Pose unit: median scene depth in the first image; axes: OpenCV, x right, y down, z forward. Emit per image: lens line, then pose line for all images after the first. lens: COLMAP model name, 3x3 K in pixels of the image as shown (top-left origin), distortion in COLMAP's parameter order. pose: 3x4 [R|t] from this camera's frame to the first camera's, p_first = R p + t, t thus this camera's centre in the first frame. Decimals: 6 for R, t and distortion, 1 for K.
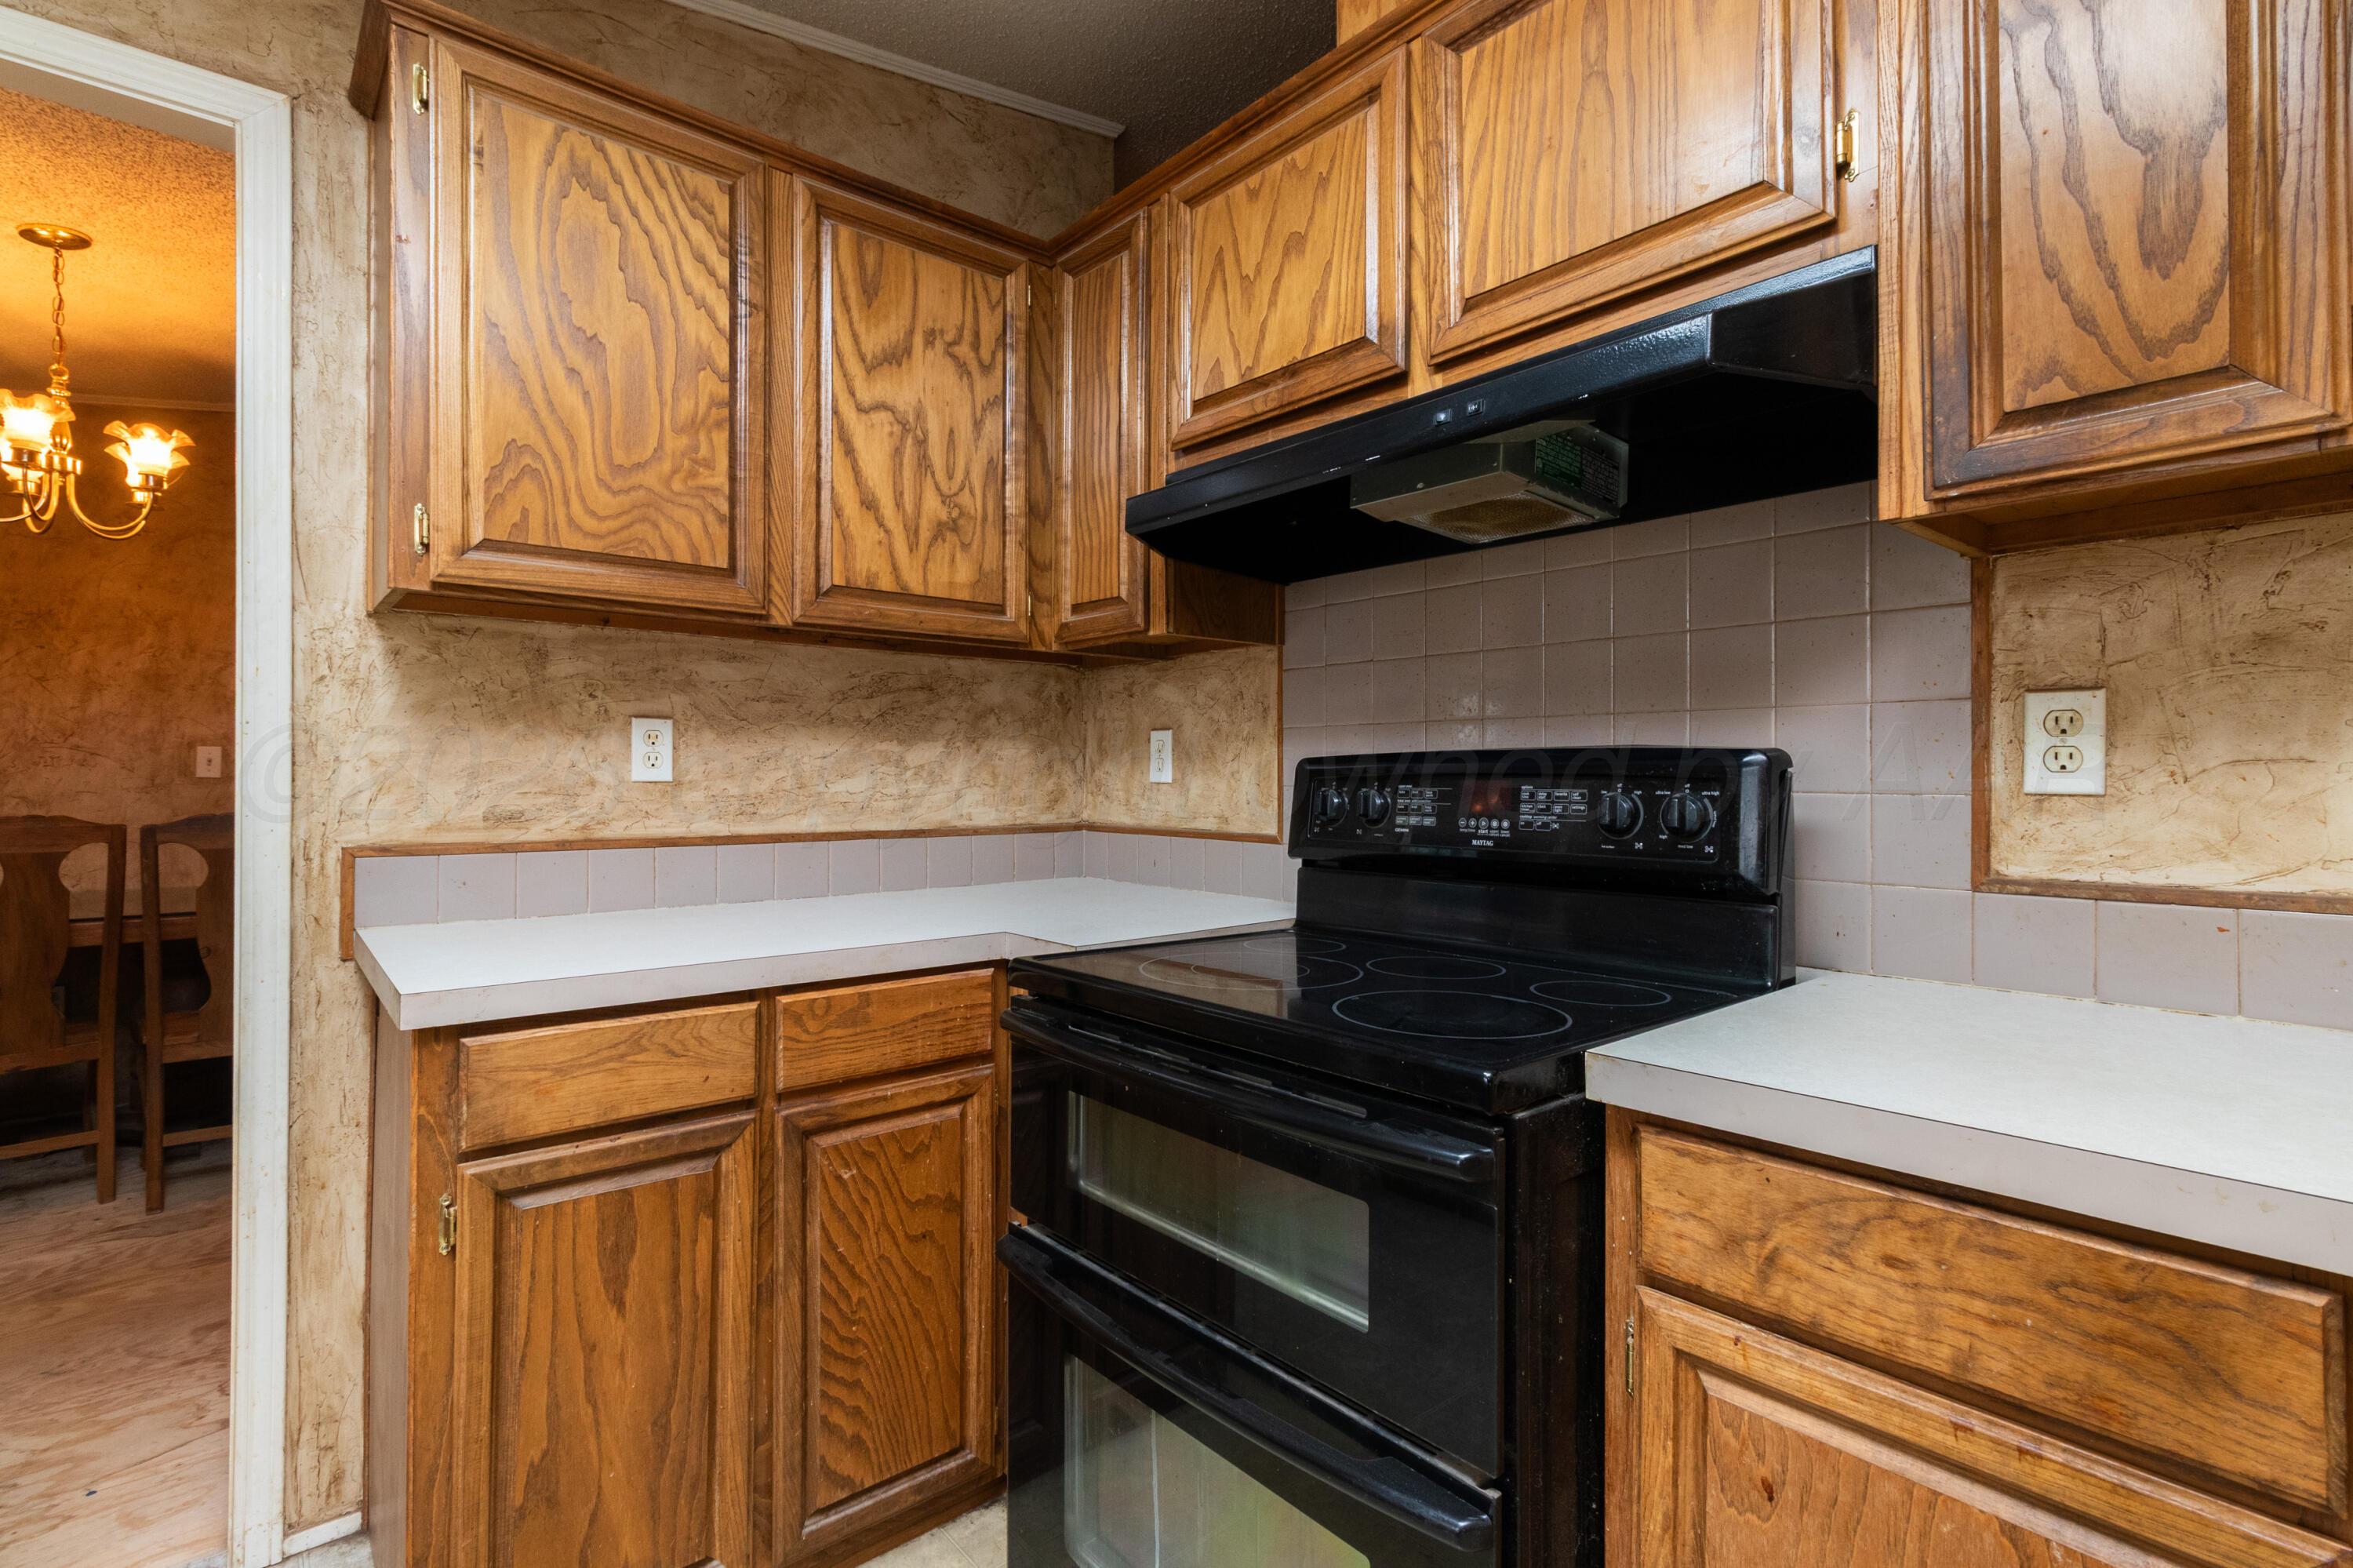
lens RADIAL K [[1117.8, 0, 1166.9], [0, 1117.8, 774.8], [0, 0, 1]] dist [0.002147, 0.001927]
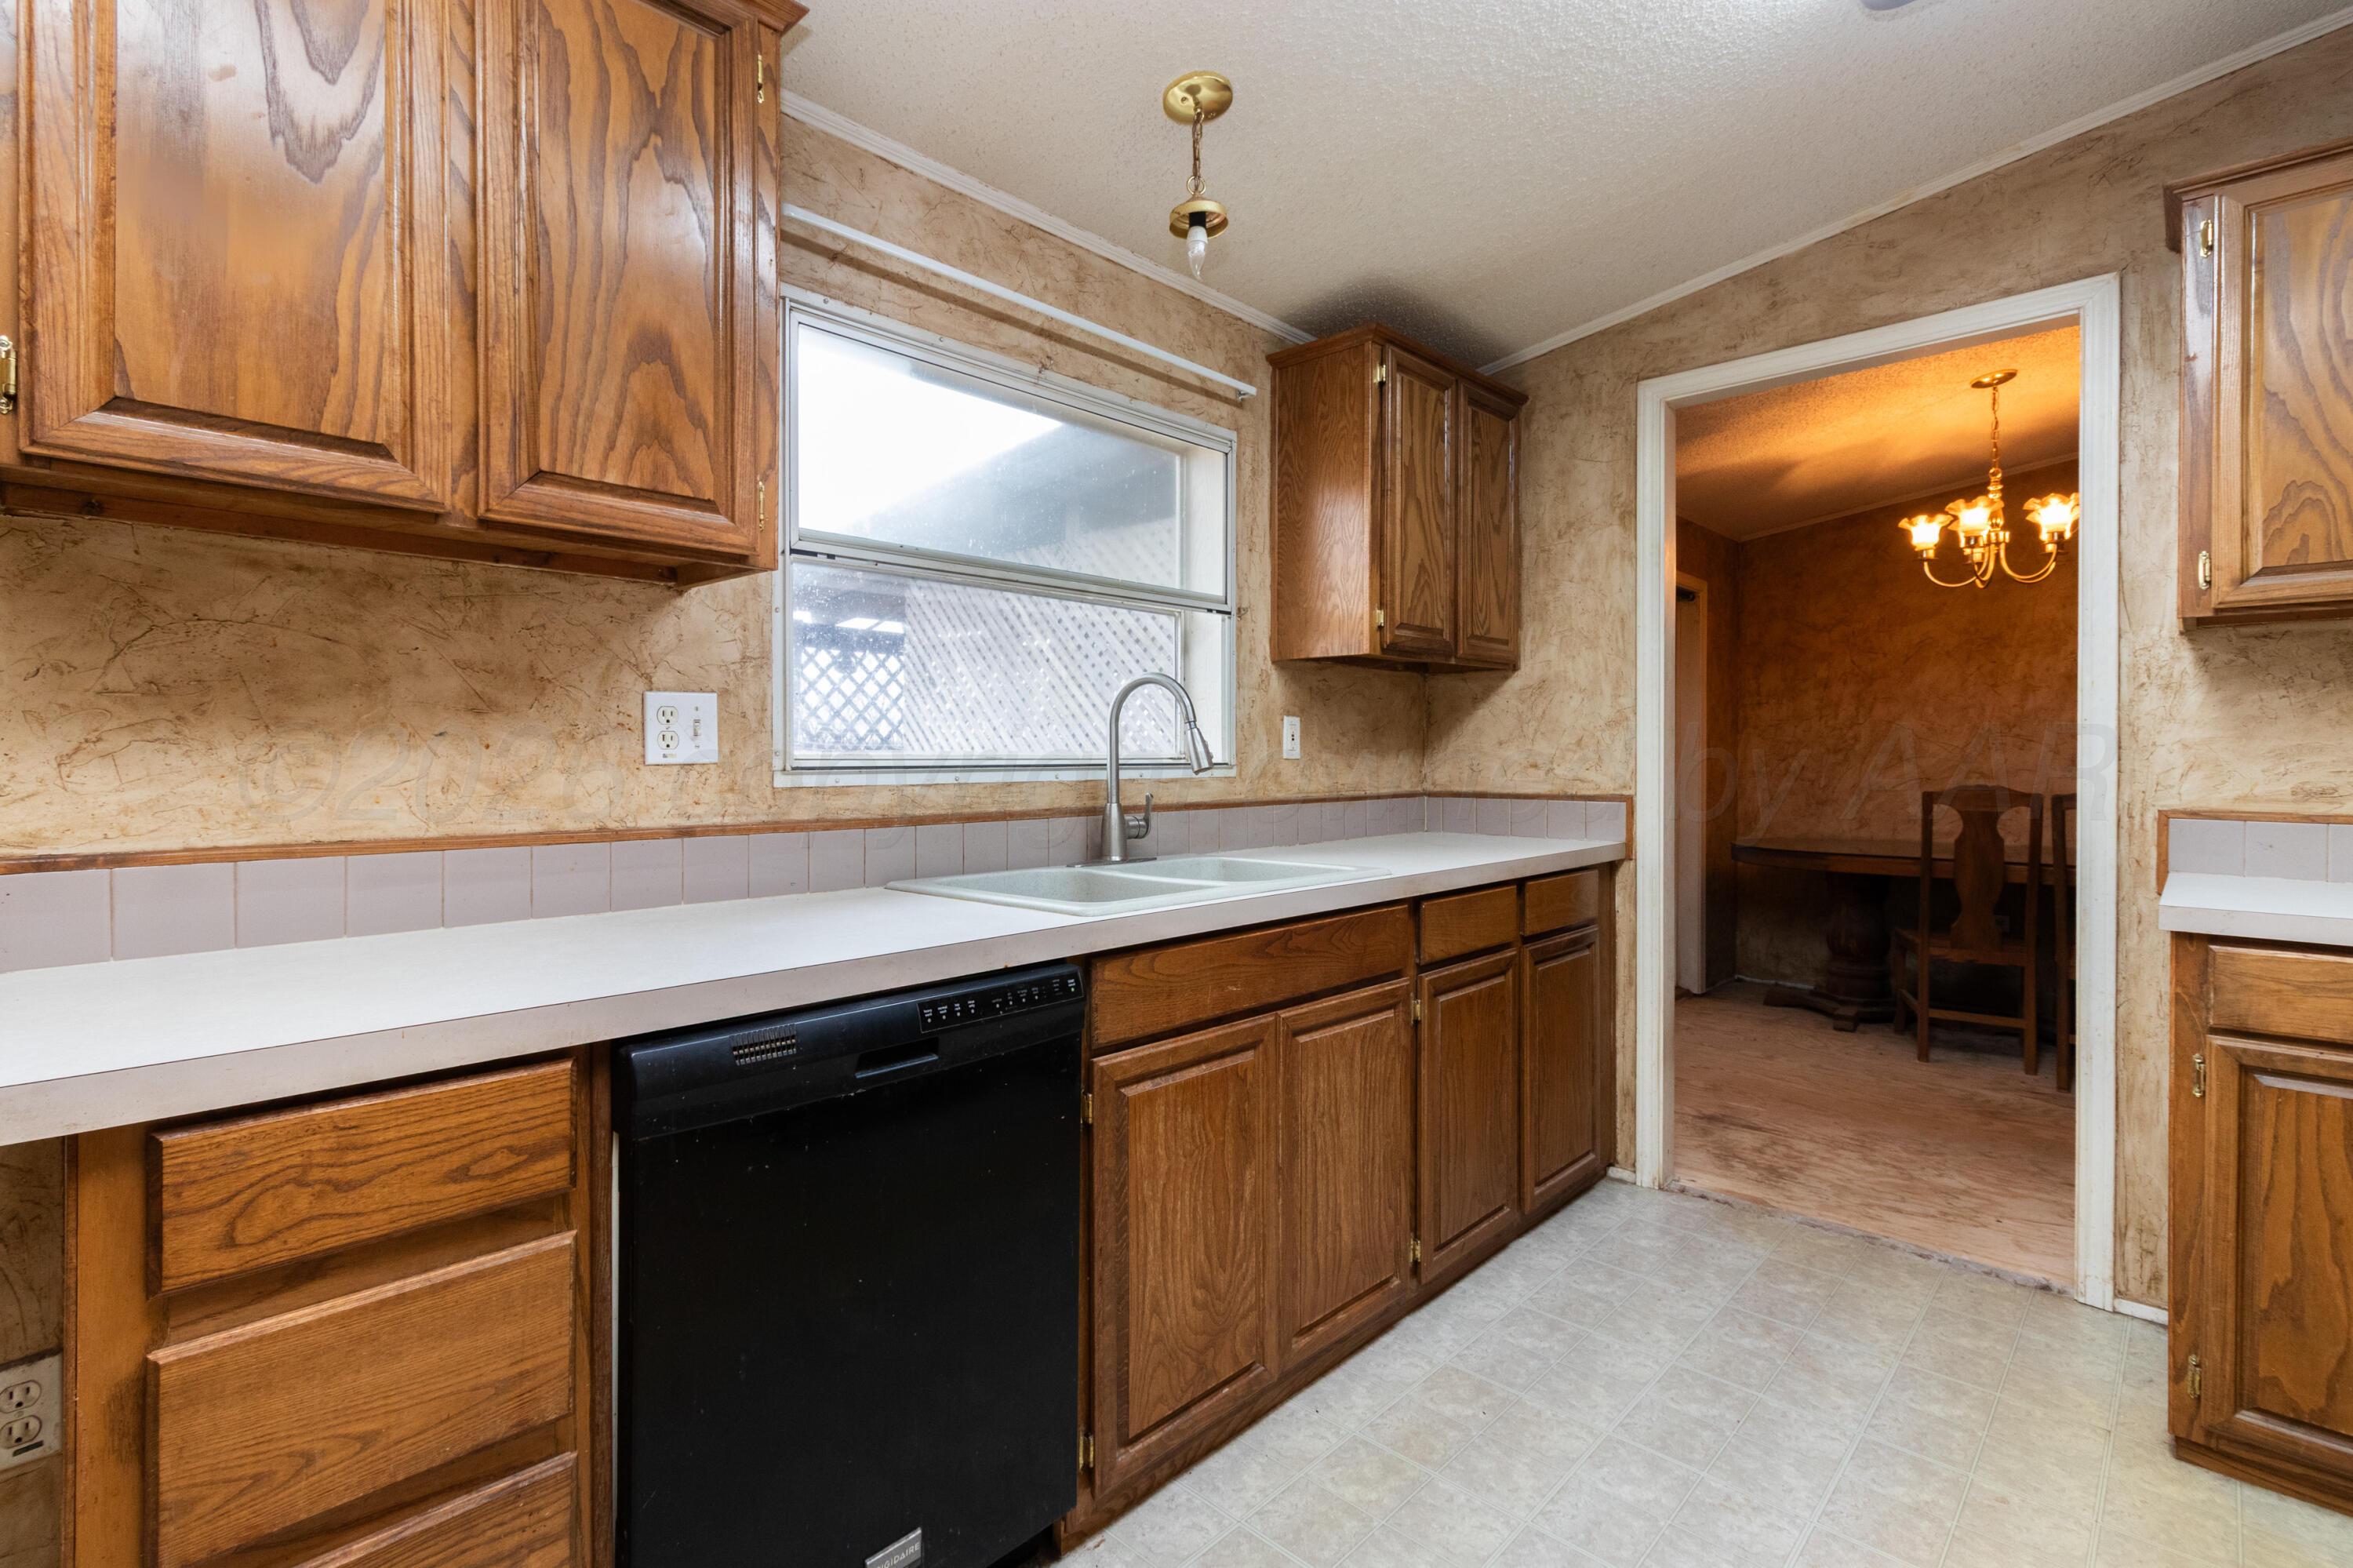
lens RADIAL K [[1117.8, 0, 1130.8], [0, 1117.8, 759.9], [0, 0, 1]] dist [0.002147, 0.001927]
pose [[0.108460, 0.001267, -0.994100, 0.474071], [0.000847, 0.999999, 0.001367, 0.002184], [0.994100, -0.000990, 0.108459, -0.375824]]
